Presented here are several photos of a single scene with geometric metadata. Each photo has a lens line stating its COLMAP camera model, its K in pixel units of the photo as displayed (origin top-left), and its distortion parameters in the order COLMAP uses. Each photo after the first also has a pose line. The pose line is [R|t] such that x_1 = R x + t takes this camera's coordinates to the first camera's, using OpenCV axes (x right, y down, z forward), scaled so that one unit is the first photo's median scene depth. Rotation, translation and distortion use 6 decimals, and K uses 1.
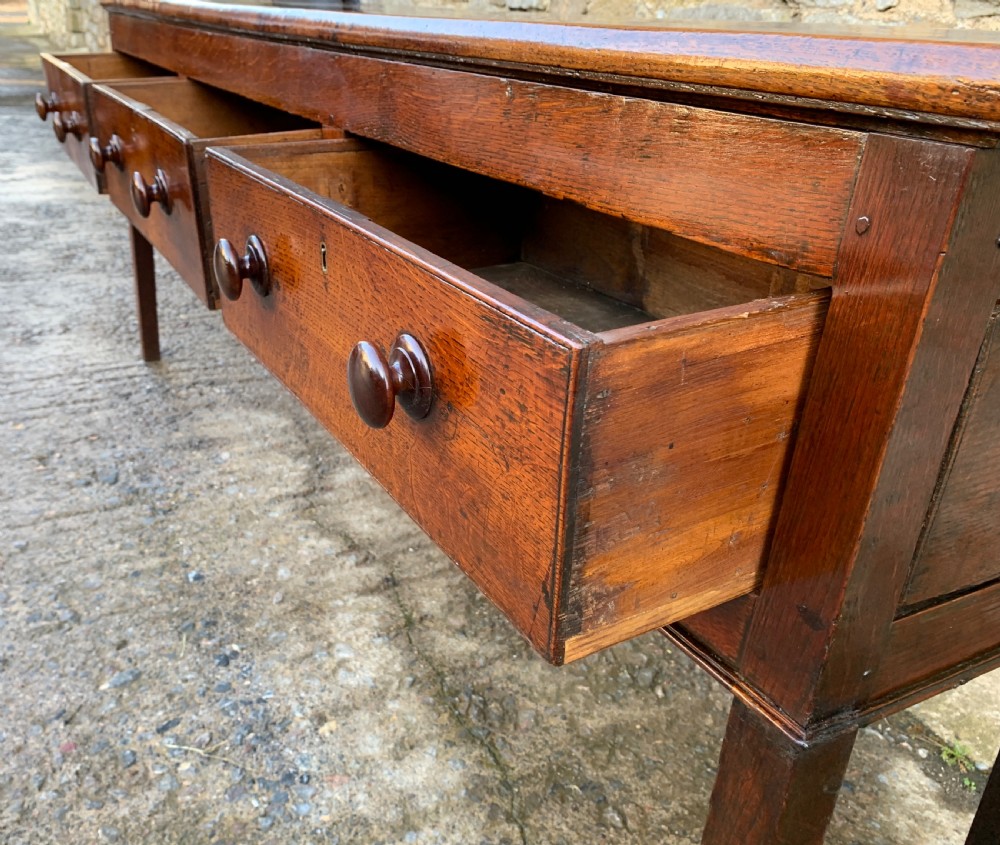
lens RADIAL K [[900.1, 0, 419.2], [0, 900.1, 418.6], [0, 0, 1]] dist [0.131325, -0.350611]
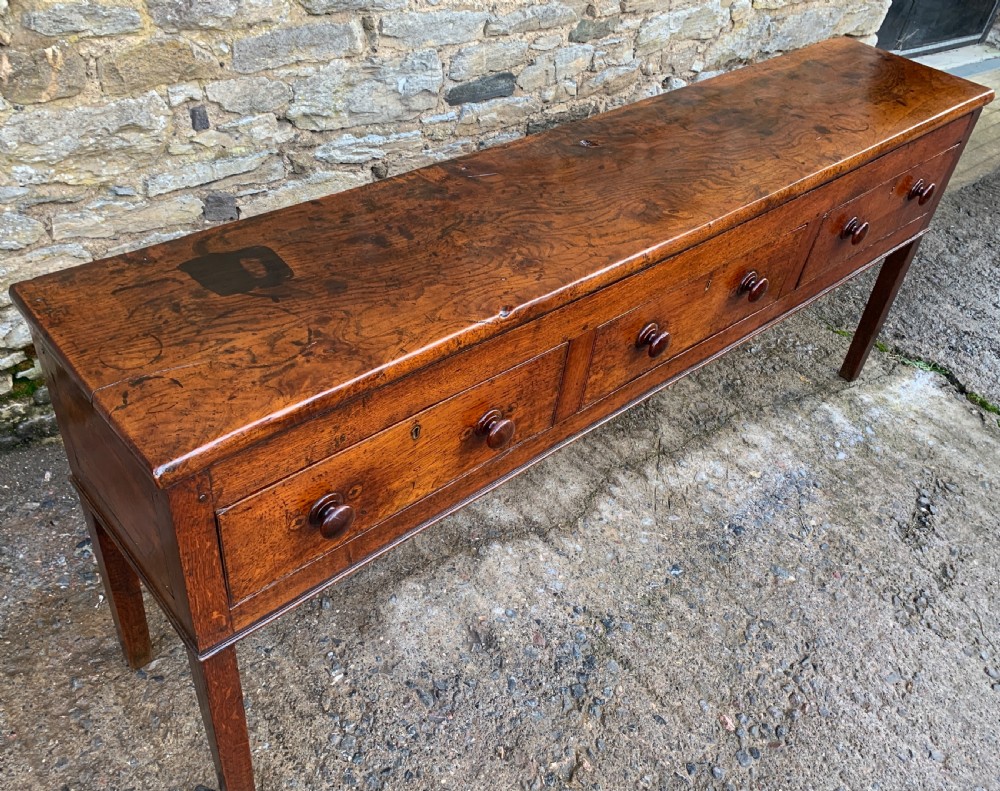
lens RADIAL K [[880.8, 0, 474.4], [0, 880.8, 383.1], [0, 0, 1]] dist [0.069253, -0.128578]
pose [[-0.242744, -0.667168, 0.704246, -1.075197], [0.311626, 0.633855, 0.707896, -1.218026], [-0.918675, 0.391299, 0.054042, 1.270469]]
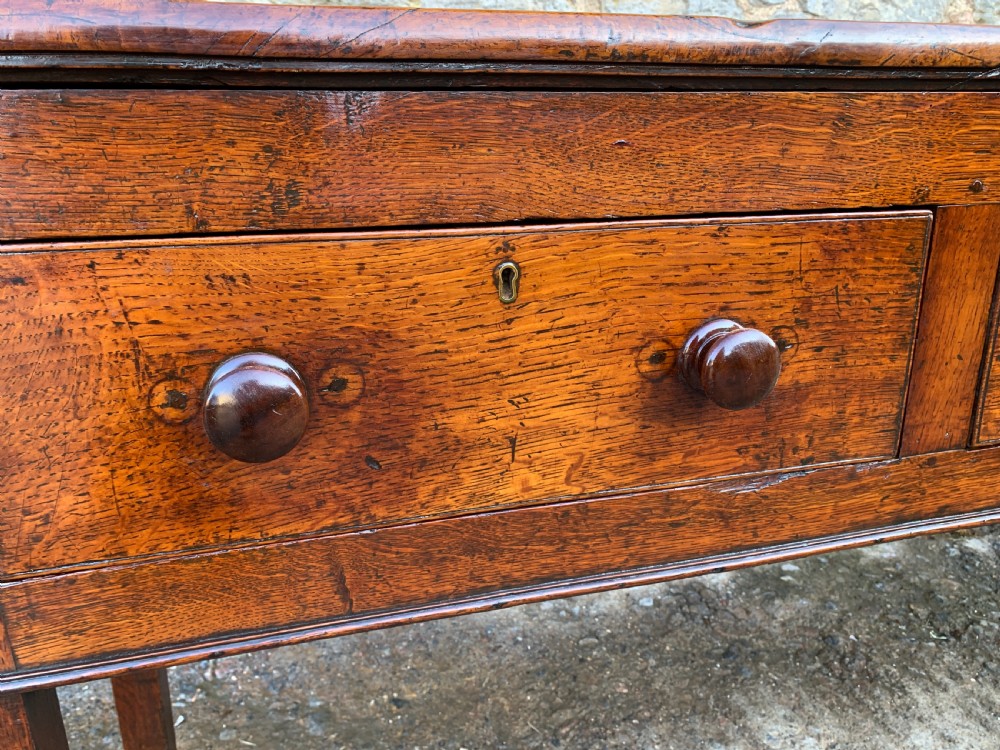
lens RADIAL K [[768.6, 0, 484.4], [0, 768.6, 368.0], [0, 0, 1]] dist [0.007822, -0.005901]
pose [[0.204572, -0.323056, 0.924005, -0.767740], [0.431651, 0.877002, 0.211056, -0.569159], [-0.878537, 0.355672, 0.318857, 1.311372]]
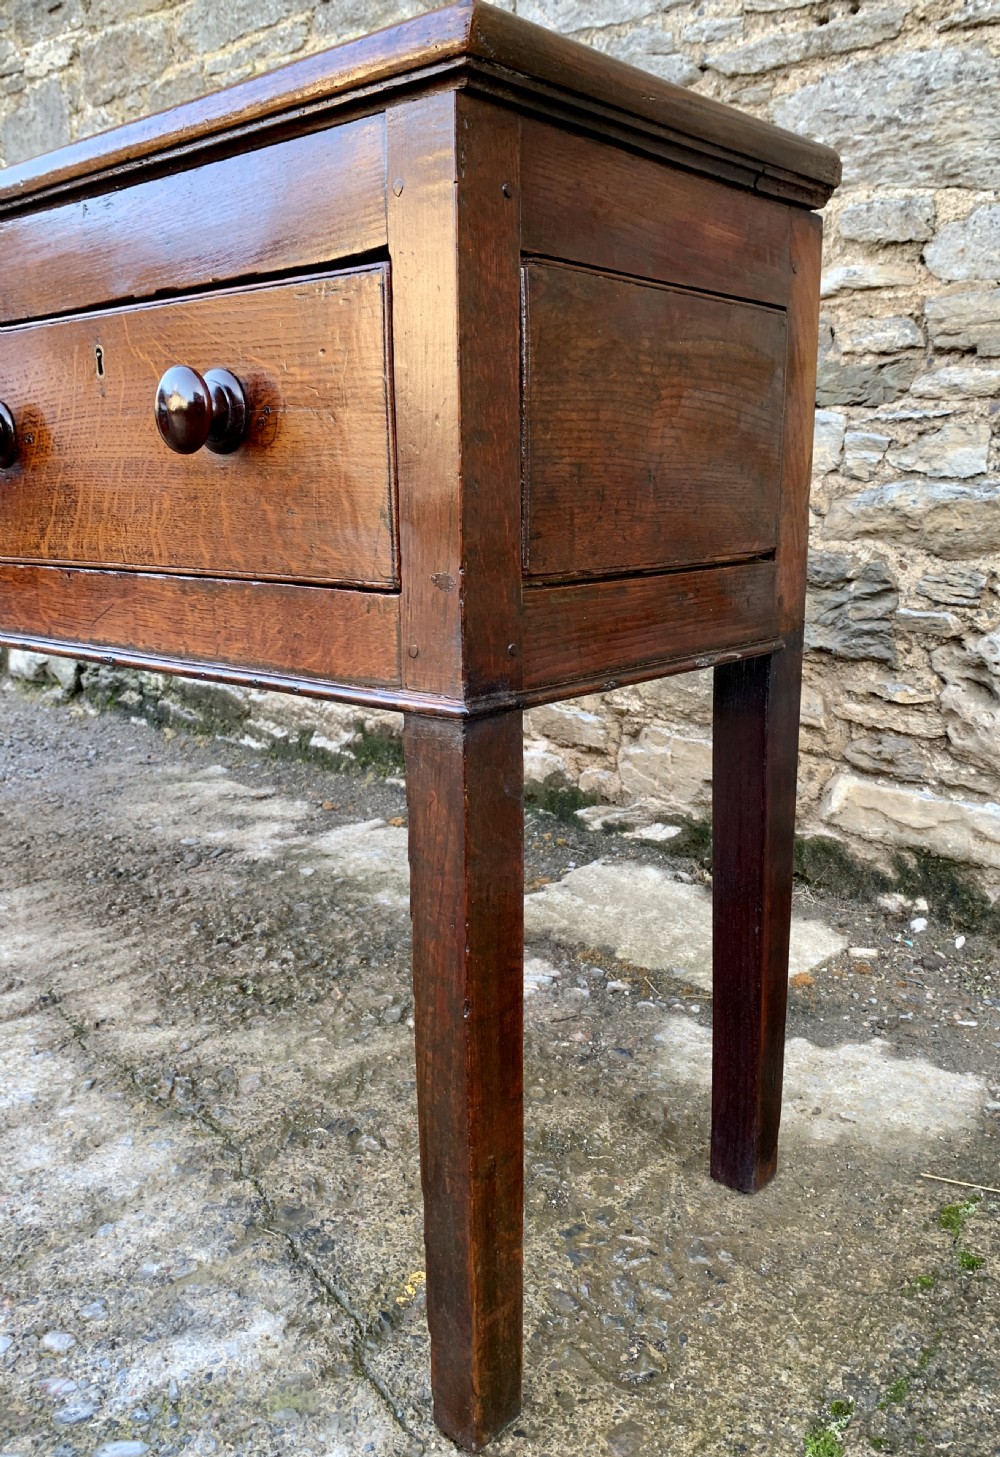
lens RADIAL K [[1175.2, 0, 537.8], [0, 1175.2, 717.3], [0, 0, 1]] dist [0.015807, -0.010906]
pose [[0.920066, -0.126644, 0.370729, 0.009165], [0.203310, 0.963255, -0.175513, 0.240308], [-0.334879, 0.236856, 0.912006, -0.077926]]
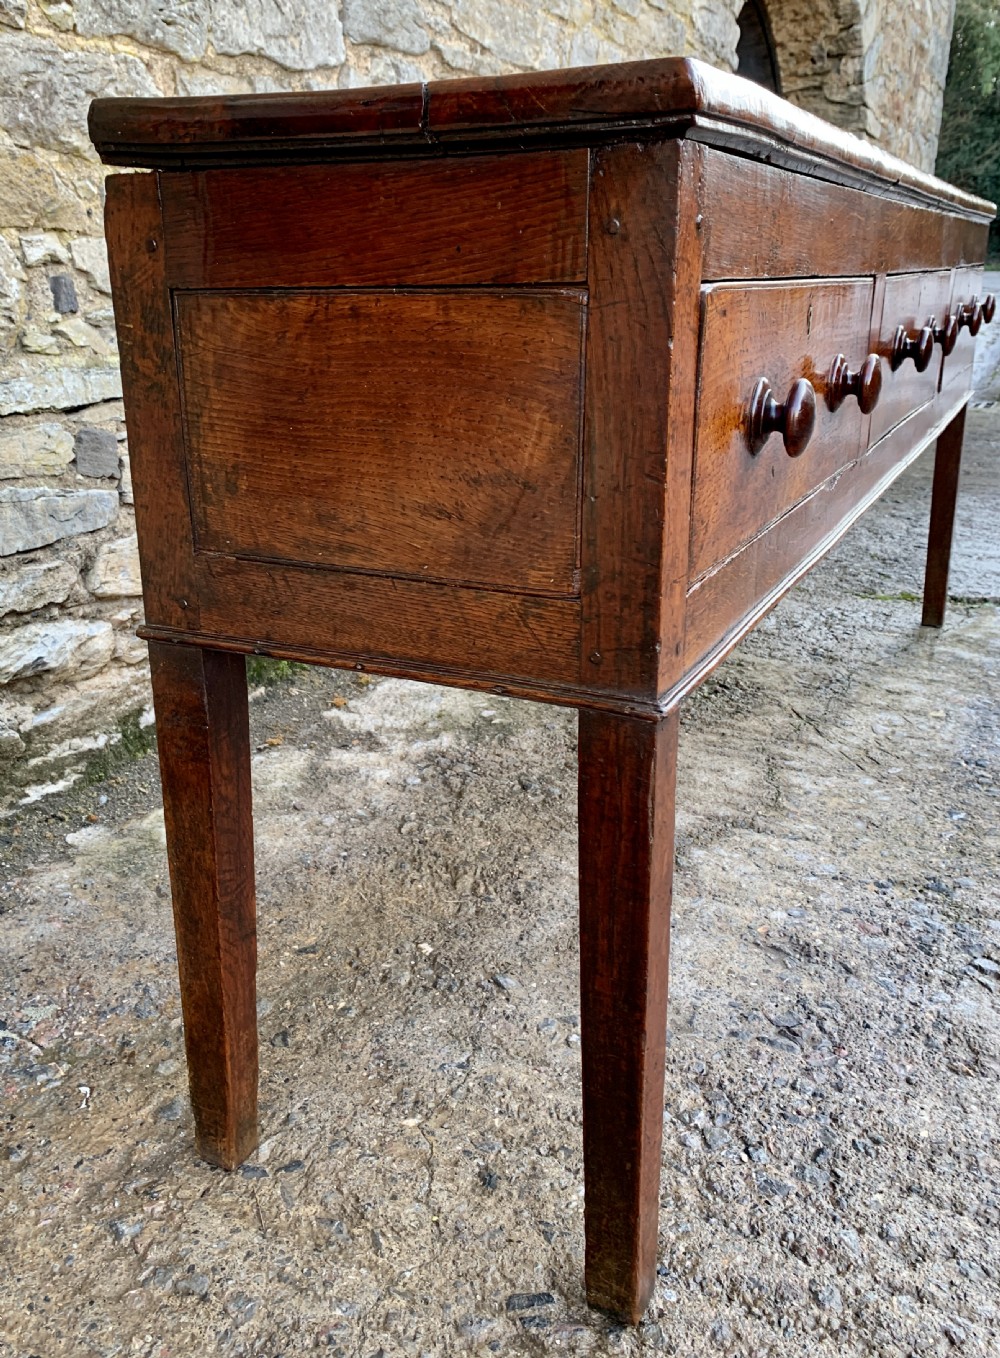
lens RADIAL K [[1182.1, 0, 445.4], [0, 1182.1, 655.5], [0, 0, 1]] dist [0.021917, -0.009297]
pose [[-0.579274, -0.284727, 0.763788, -0.916201], [0.328389, 0.776091, 0.538371, -0.837810], [-0.746058, 0.562684, -0.356068, 1.955035]]
